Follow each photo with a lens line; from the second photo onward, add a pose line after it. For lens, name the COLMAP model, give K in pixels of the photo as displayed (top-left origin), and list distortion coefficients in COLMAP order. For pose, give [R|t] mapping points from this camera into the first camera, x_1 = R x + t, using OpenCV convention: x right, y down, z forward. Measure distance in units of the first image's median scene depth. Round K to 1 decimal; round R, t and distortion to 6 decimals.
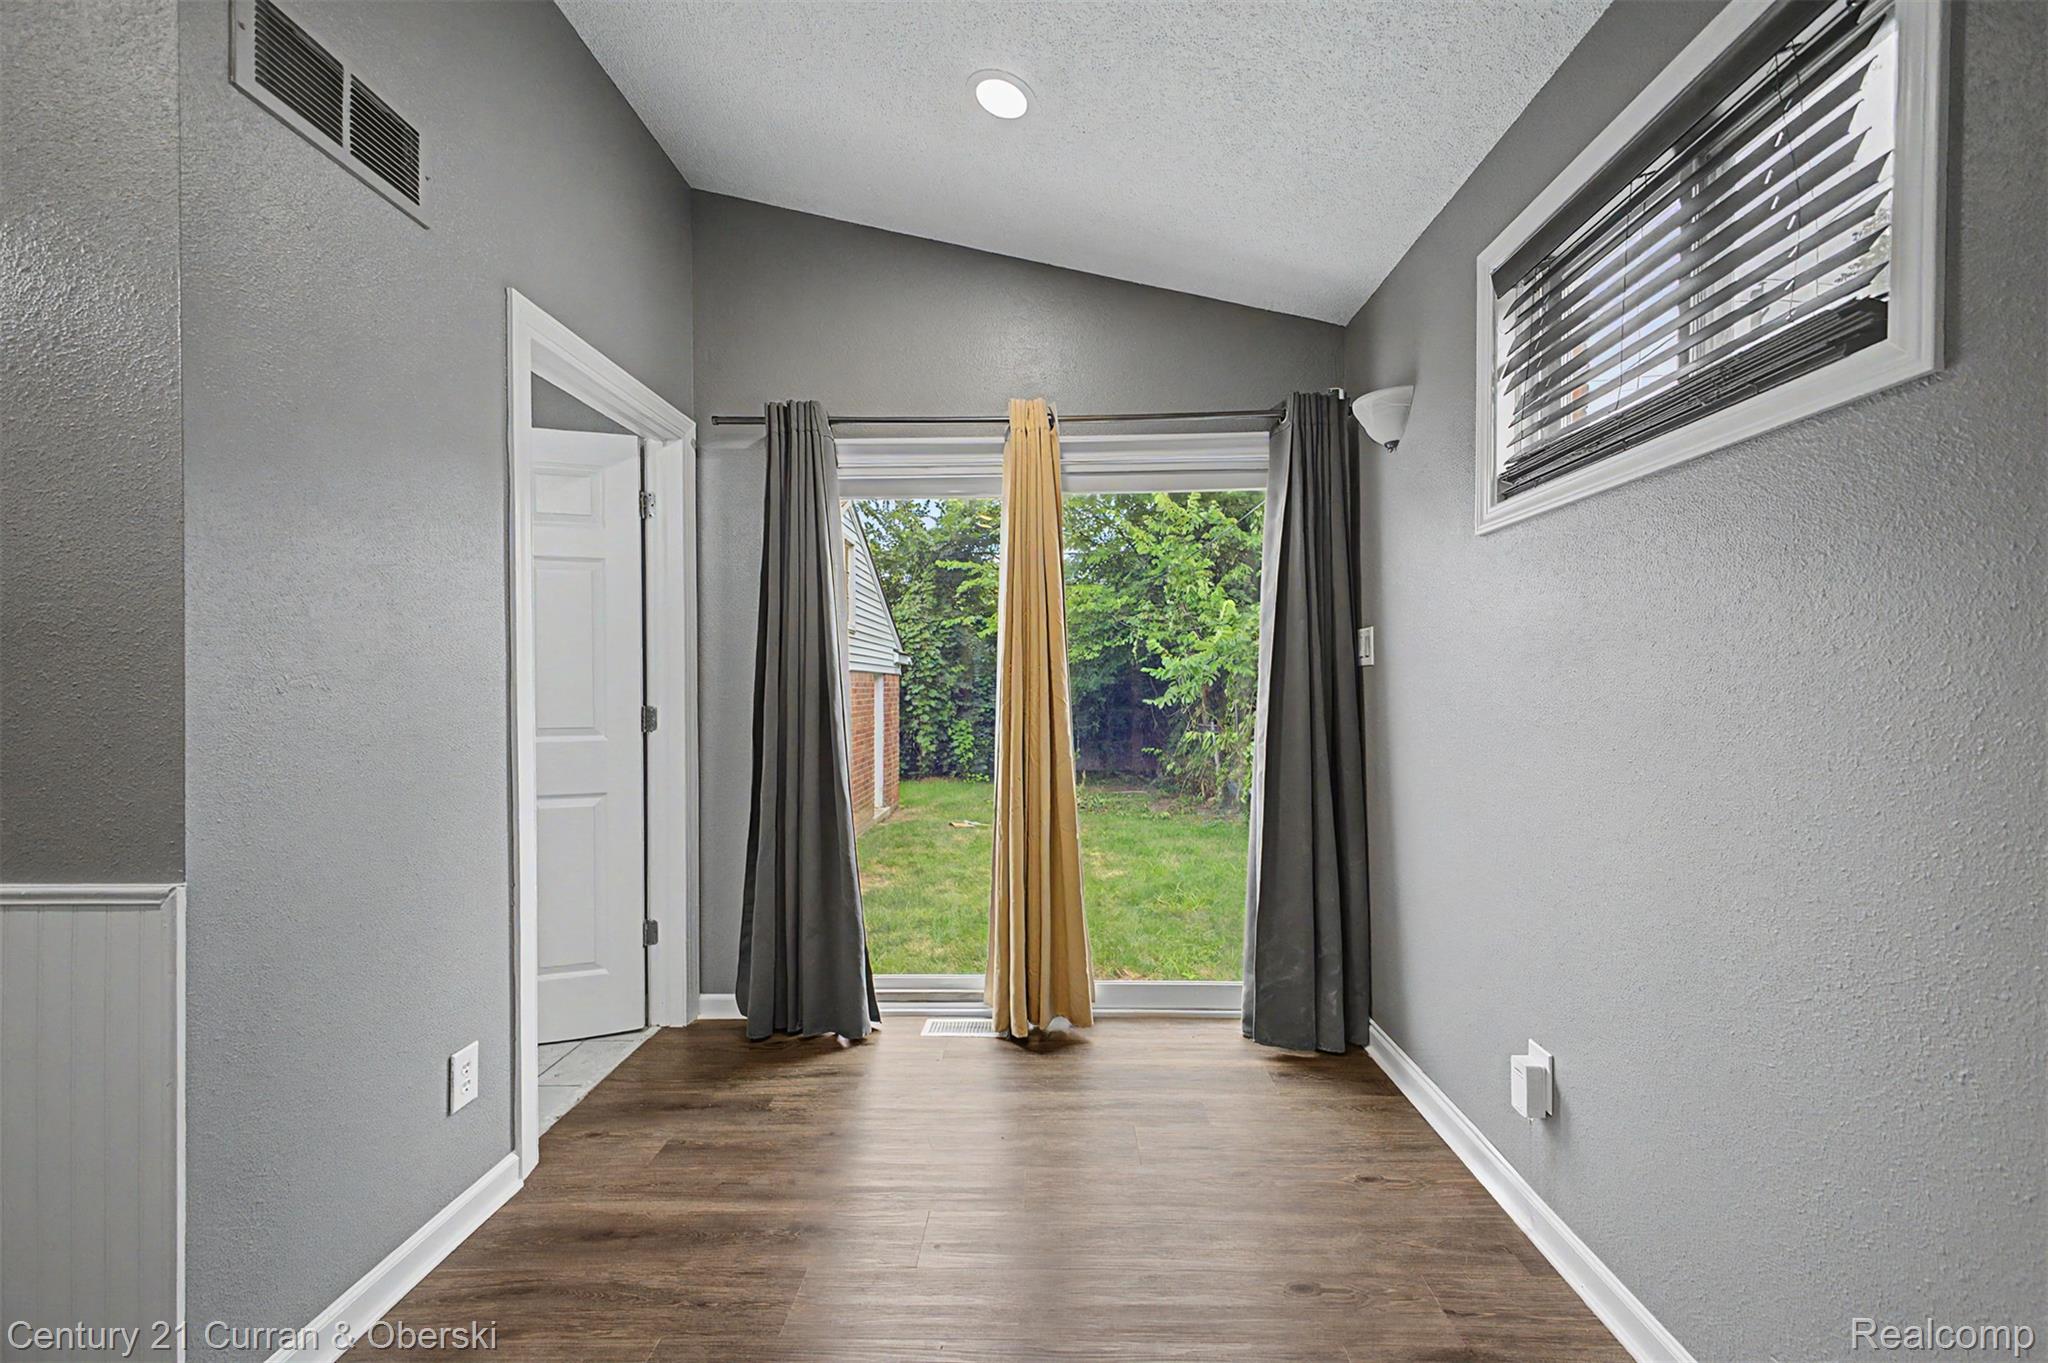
lens RADIAL K [[822.2, 0, 1030.7], [0, 822.2, 678.9], [0, 0, 1]] dist [0.029100, -0.009375]
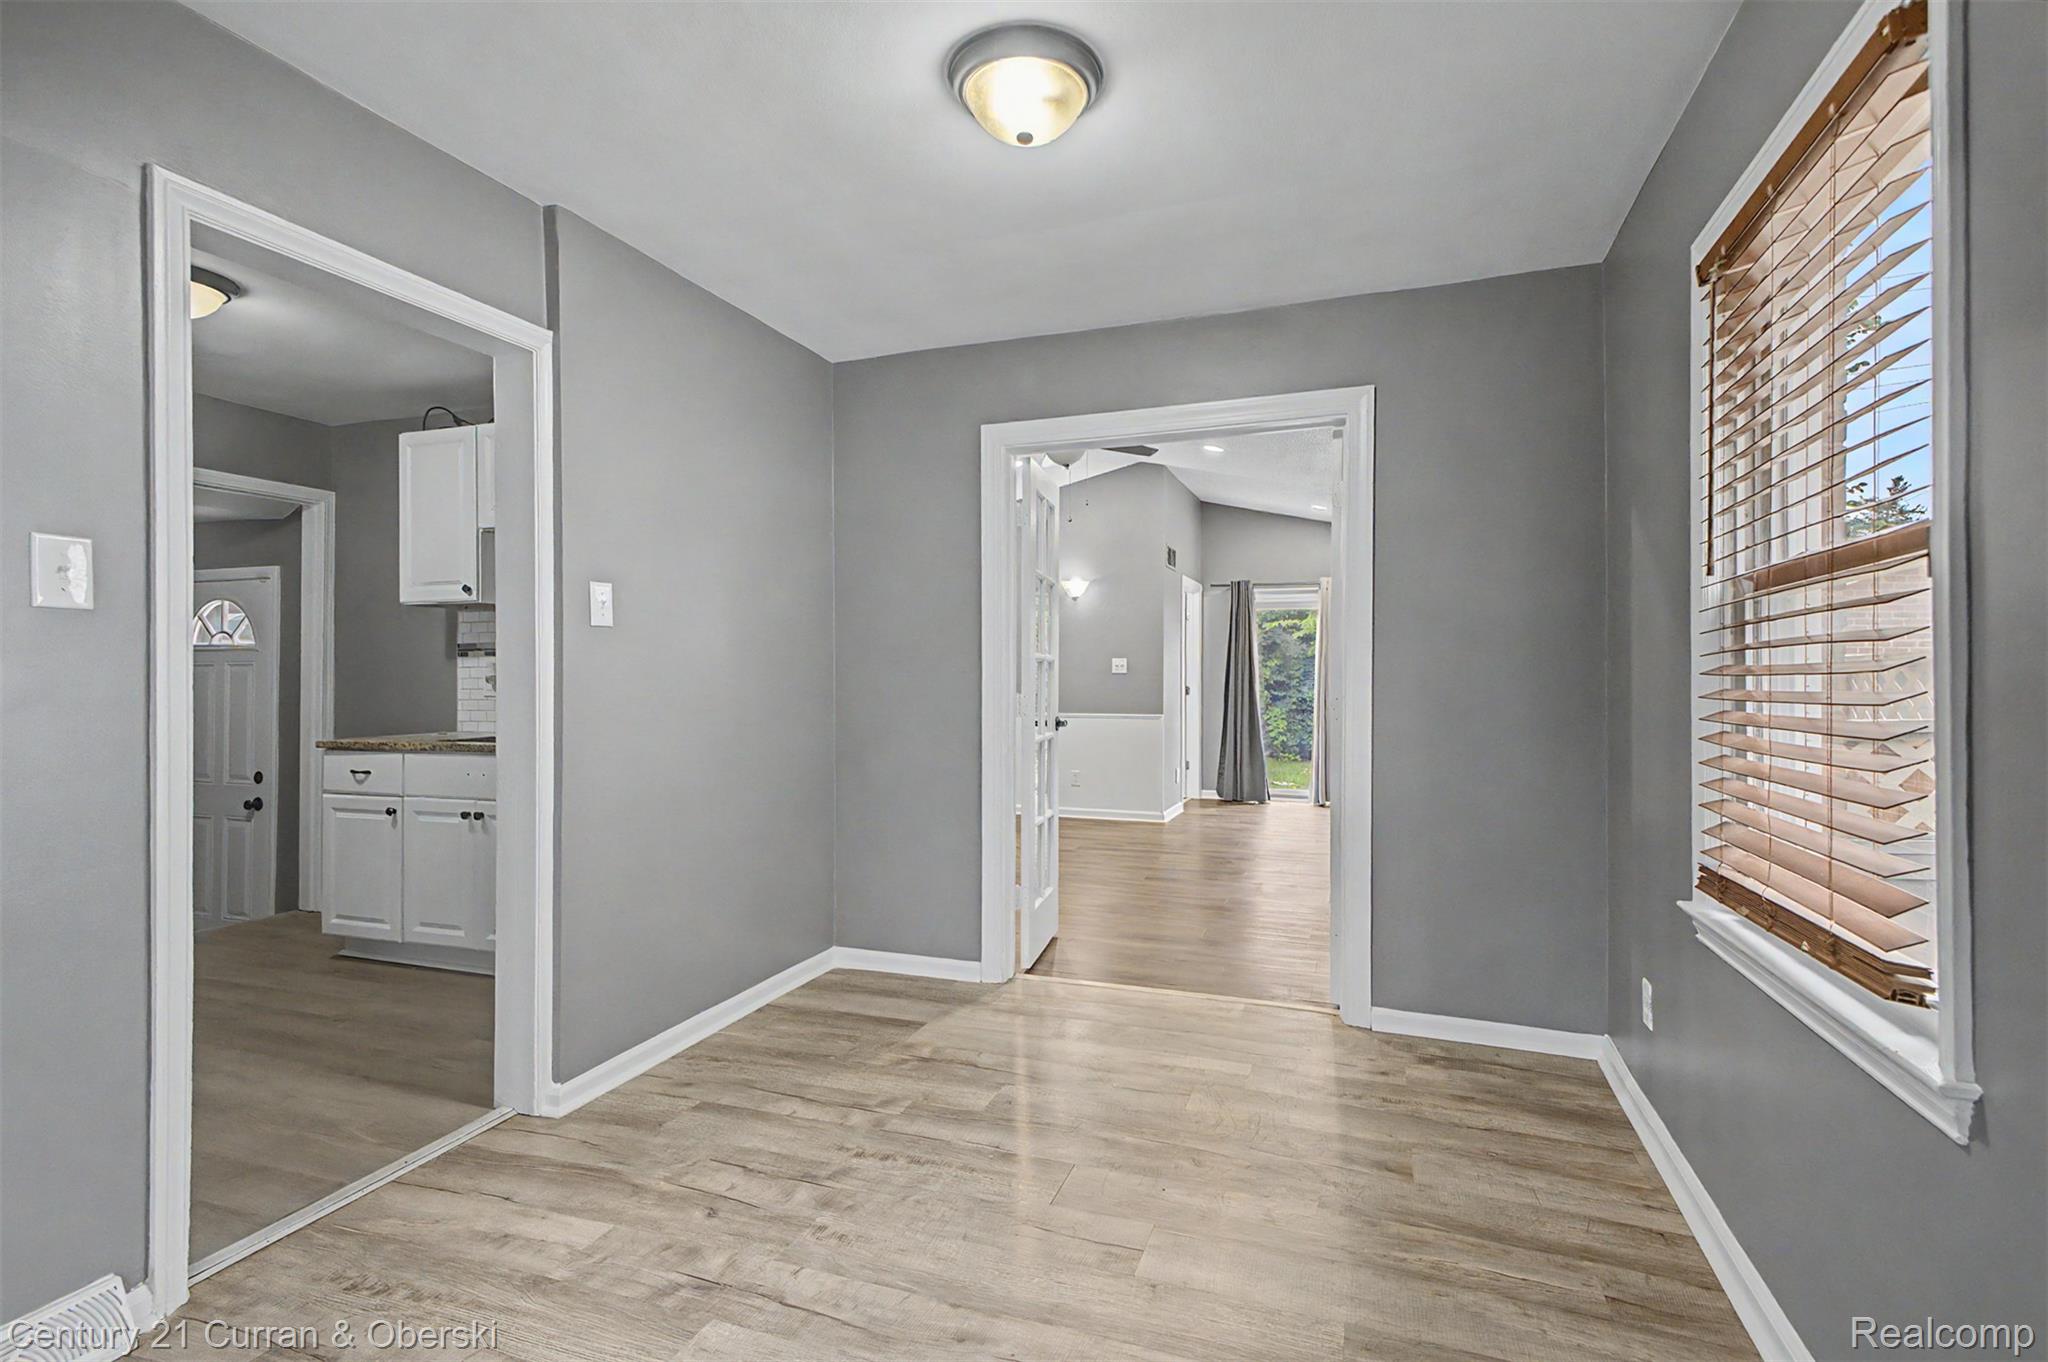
lens RADIAL K [[959.0, 0, 1032.6], [0, 959.0, 679.6], [0, 0, 1]] dist [0.039414, -0.001270]
pose [[0.950635, 0.007779, -0.310213, 0.058166], [-0.003903, 0.999906, 0.013114, -0.031031], [0.310286, -0.011256, 0.950577, -2.310737]]
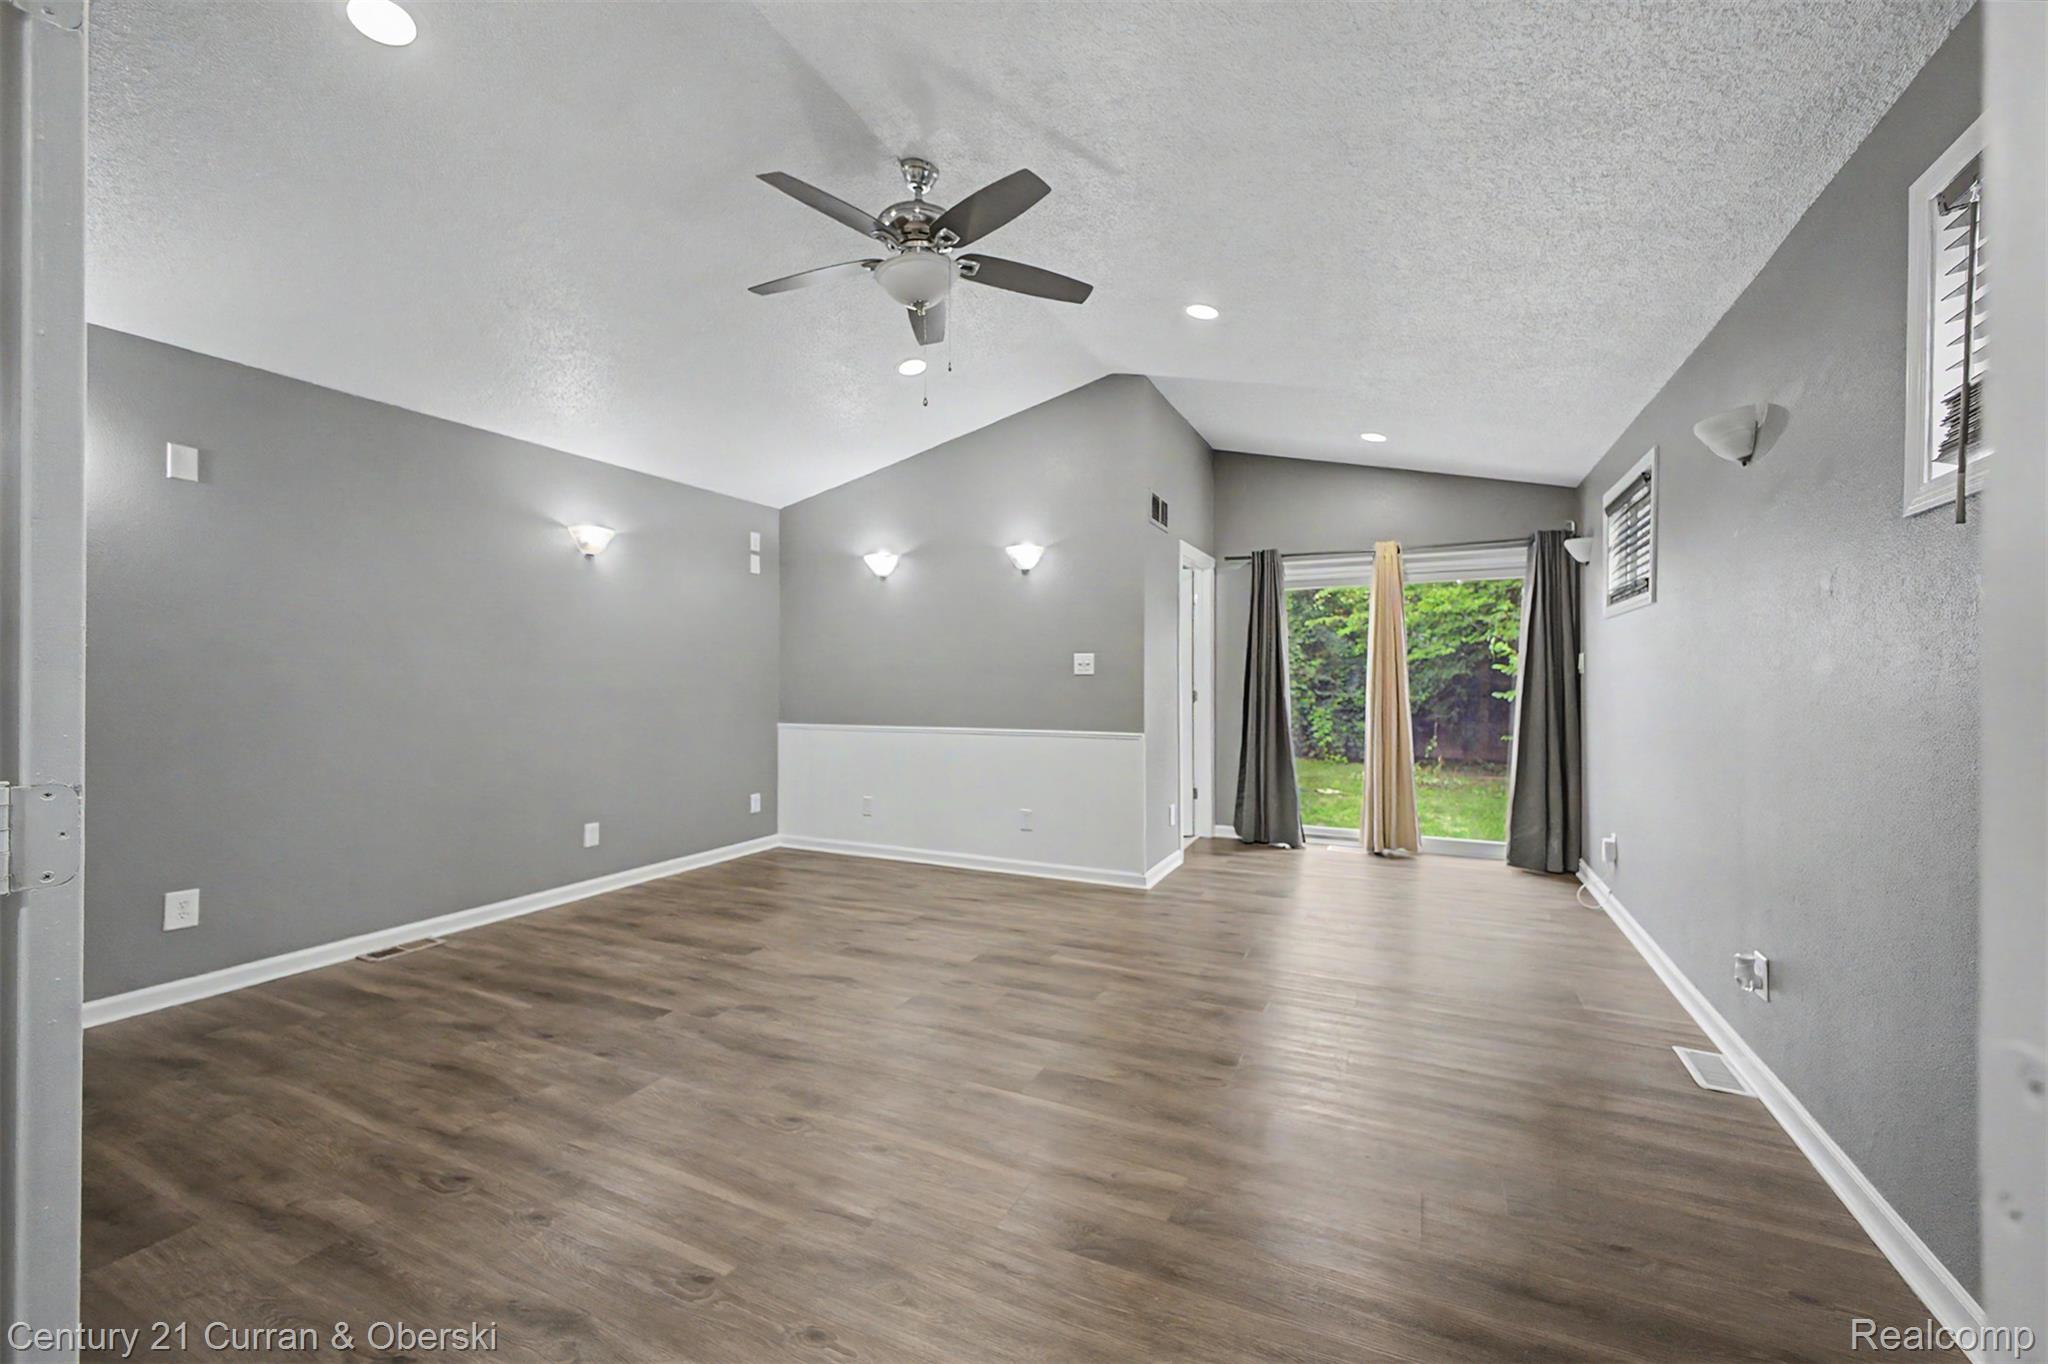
lens RADIAL K [[822.2, 0, 1030.7], [0, 822.2, 679.4], [0, 0, 1]] dist [0.029100, -0.009375]
pose [[0.917365, 0.006842, -0.397987, 0.007477], [-0.001207, 0.999895, 0.014407, -0.026940], [0.398044, -0.012736, 0.917278, -1.173244]]
